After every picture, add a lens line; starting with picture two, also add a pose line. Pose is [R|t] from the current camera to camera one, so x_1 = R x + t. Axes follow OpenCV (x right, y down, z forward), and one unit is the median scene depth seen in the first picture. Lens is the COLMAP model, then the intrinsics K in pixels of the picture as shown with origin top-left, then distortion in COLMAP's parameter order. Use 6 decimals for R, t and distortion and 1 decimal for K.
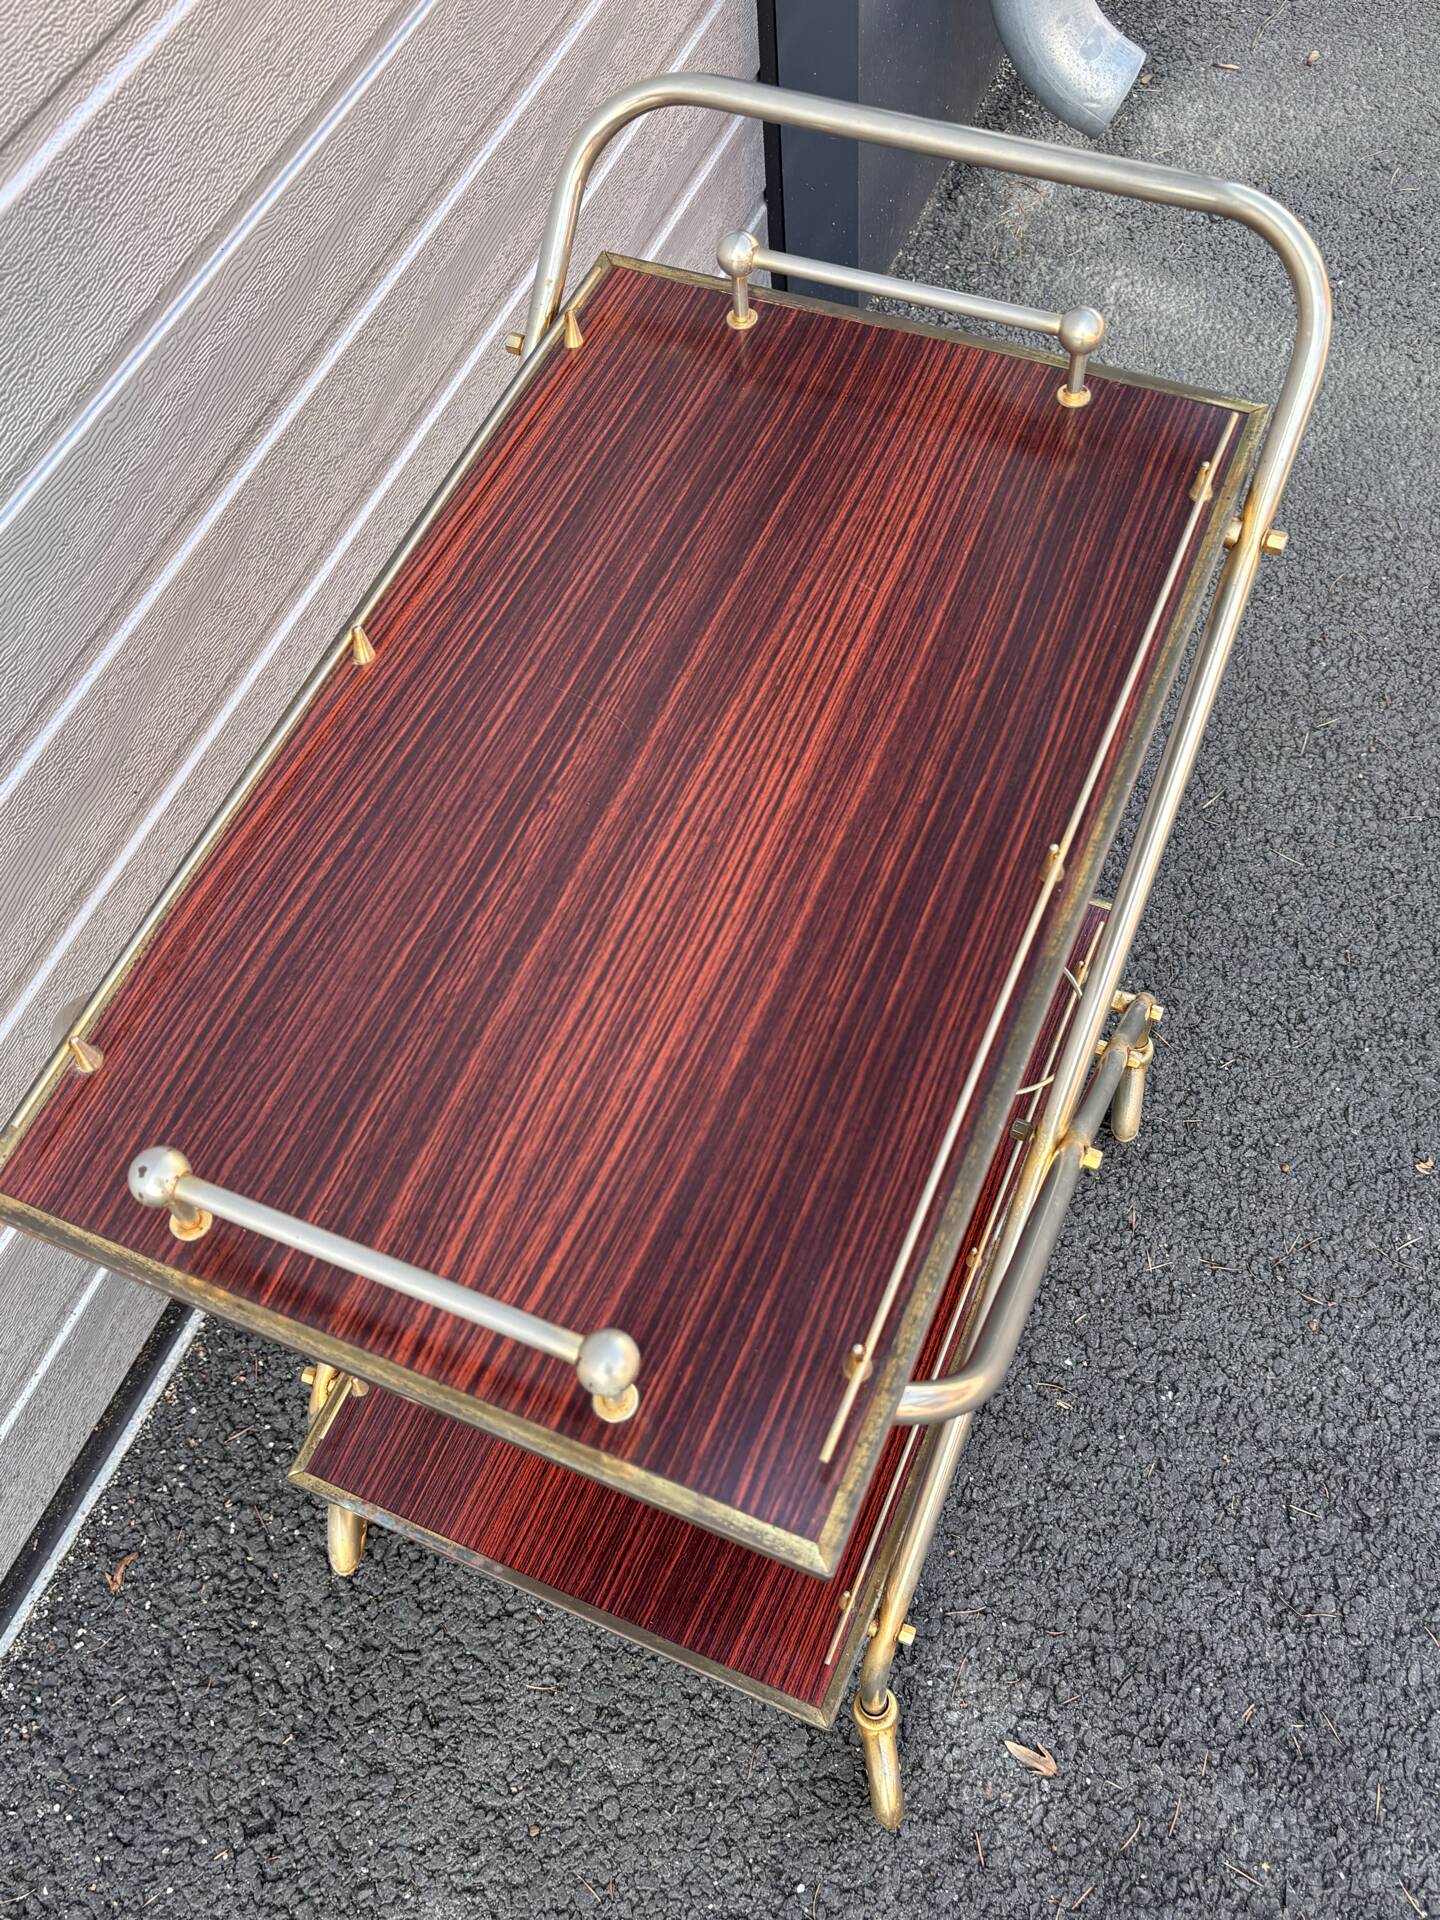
lens RADIAL K [[1766.9, 0, 705.3], [0, 1766.9, 952.8], [0, 0, 1]] dist [-0.036849, 0.112474]
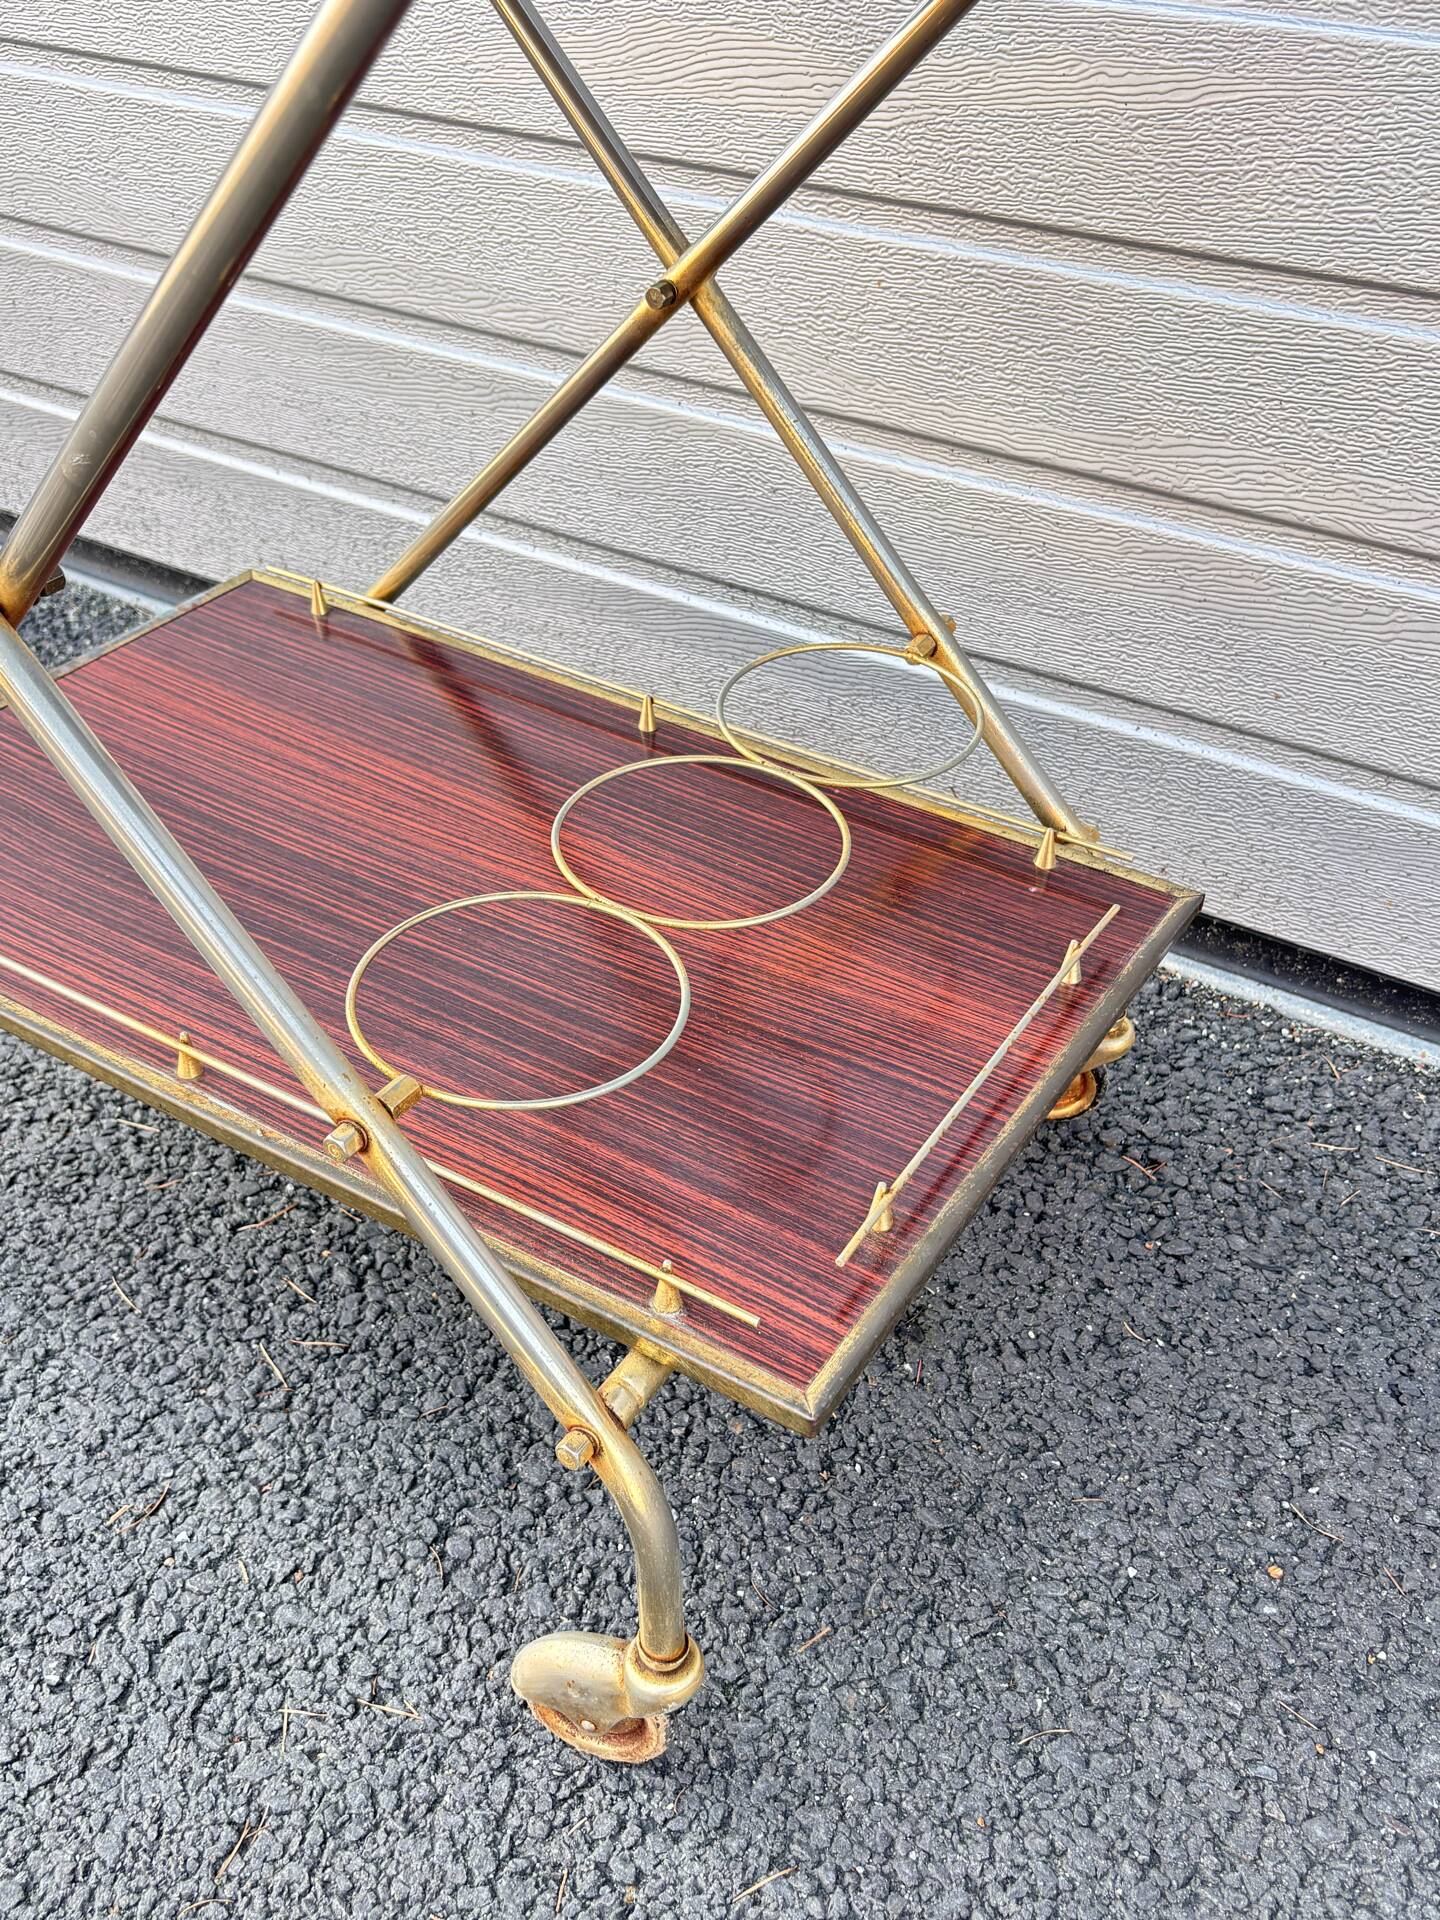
lens RADIAL K [[1774.5, 0, 708.3], [0, 1774.5, 963.0], [0, 0, 1]] dist [-0.012505, 0.051519]
pose [[-0.147692, 0.652640, -0.743134, 0.535554], [-0.853004, 0.296232, 0.429687, -0.246642], [0.500571, 0.697358, 0.512954, 0.705317]]
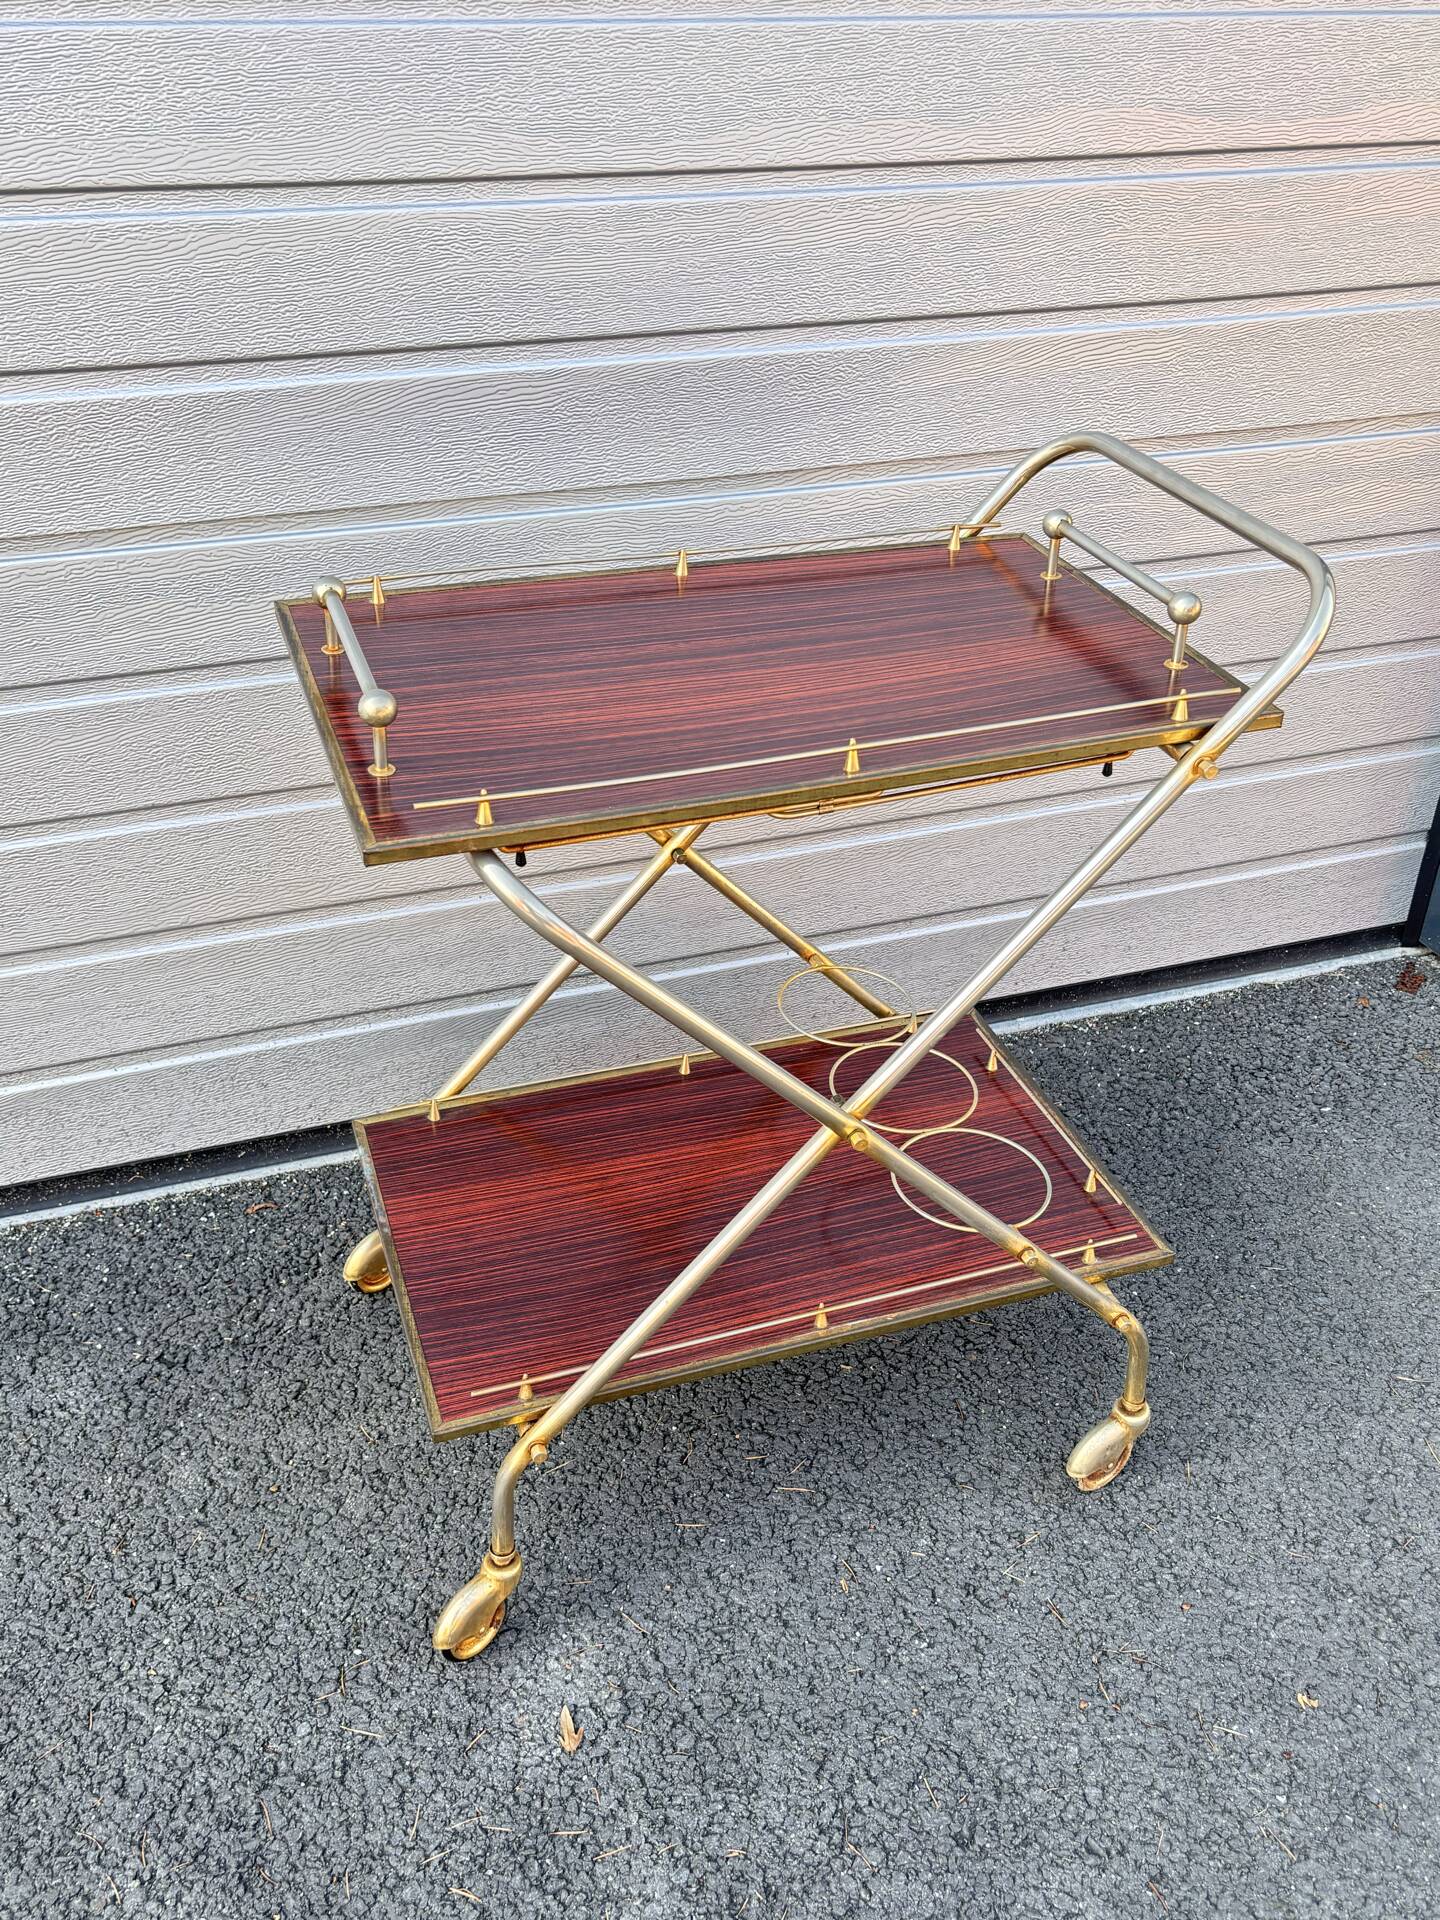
lens RADIAL K [[1751.5, 0, 730.0], [0, 1751.5, 958.2], [0, 0, 1]] dist [0.008913, -0.007383]
pose [[0.678993, 0.465015, -0.568093, 0.621837], [-0.662981, 0.720747, -0.202435, 0.260527], [0.315316, 0.514087, 0.797678, -0.062054]]
